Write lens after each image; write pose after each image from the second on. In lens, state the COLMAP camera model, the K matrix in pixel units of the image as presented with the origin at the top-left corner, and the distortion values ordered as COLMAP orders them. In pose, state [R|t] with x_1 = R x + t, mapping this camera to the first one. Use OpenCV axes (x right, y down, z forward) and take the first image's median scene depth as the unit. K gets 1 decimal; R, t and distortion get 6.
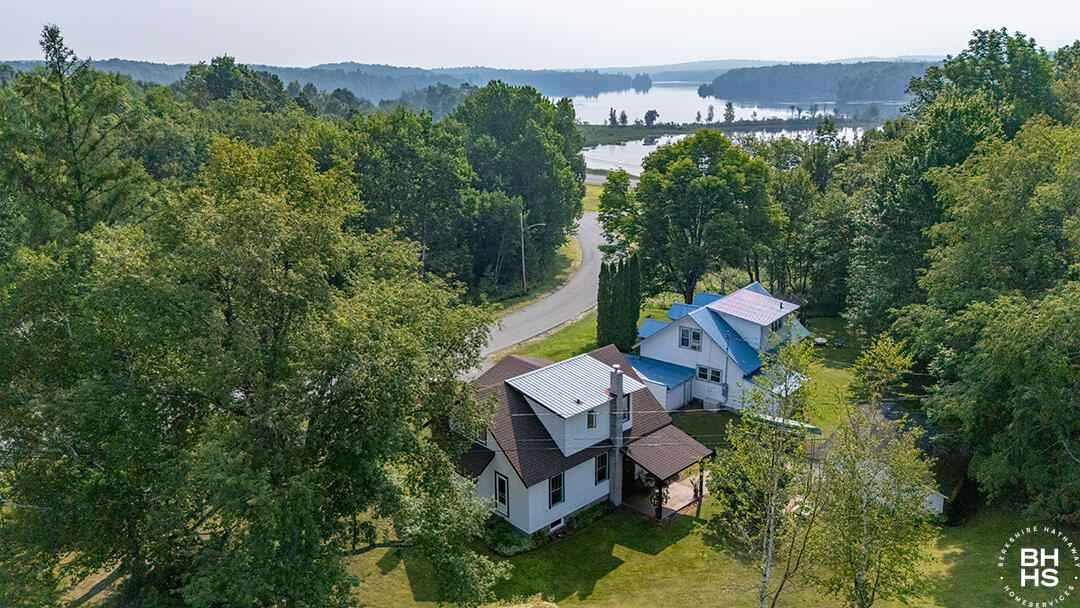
lens RADIAL K [[795.6, 0, 540.0], [0, 795.6, 304.0], [0, 0, 1]] dist [0.077121, -0.103119]
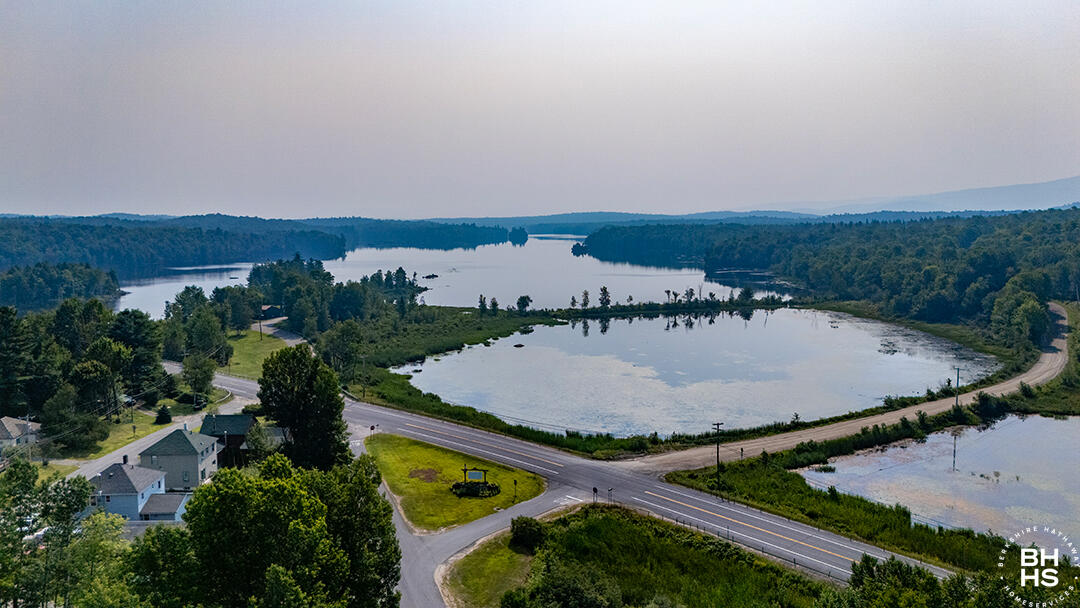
lens RADIAL K [[795.6, 0, 540.0], [0, 795.6, 304.0], [0, 0, 1]] dist [0.077121, -0.103119]
pose [[0.989027, -0.007899, 0.147524, 0.139111], [0.033458, 0.984600, -0.171589, -0.490895], [-0.143897, 0.174642, 0.974061, 0.621979]]
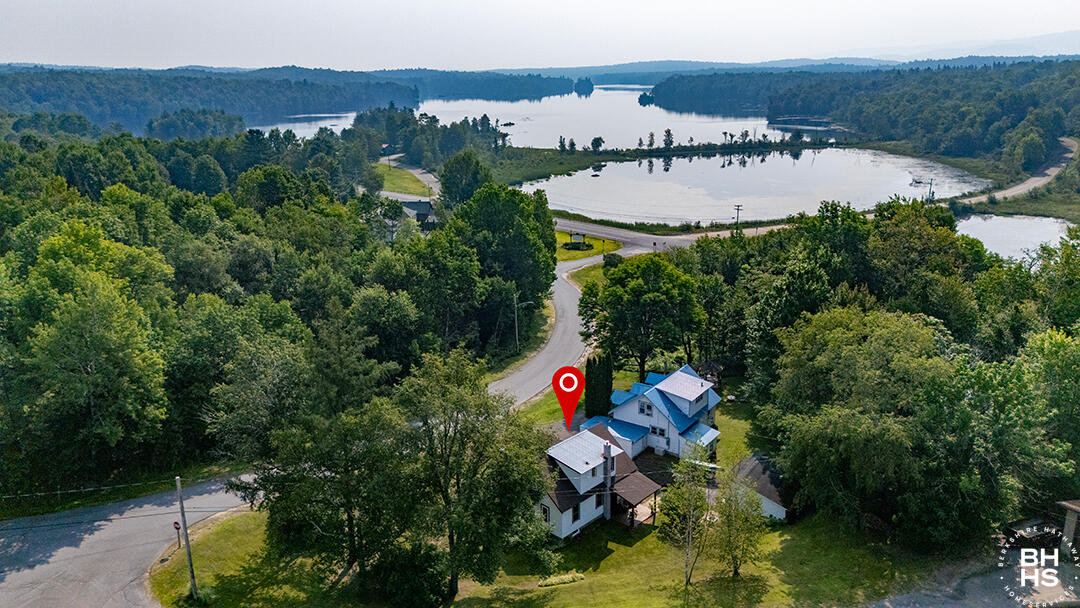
lens RADIAL K [[795.6, 0, 540.0], [0, 795.6, 304.0], [0, 0, 1]] dist [0.077121, -0.103119]
pose [[0.997503, -0.019275, 0.067942, -0.108300], [0.019036, 0.999810, 0.004167, -0.153940], [-0.068009, -0.002863, 0.997681, -0.491723]]
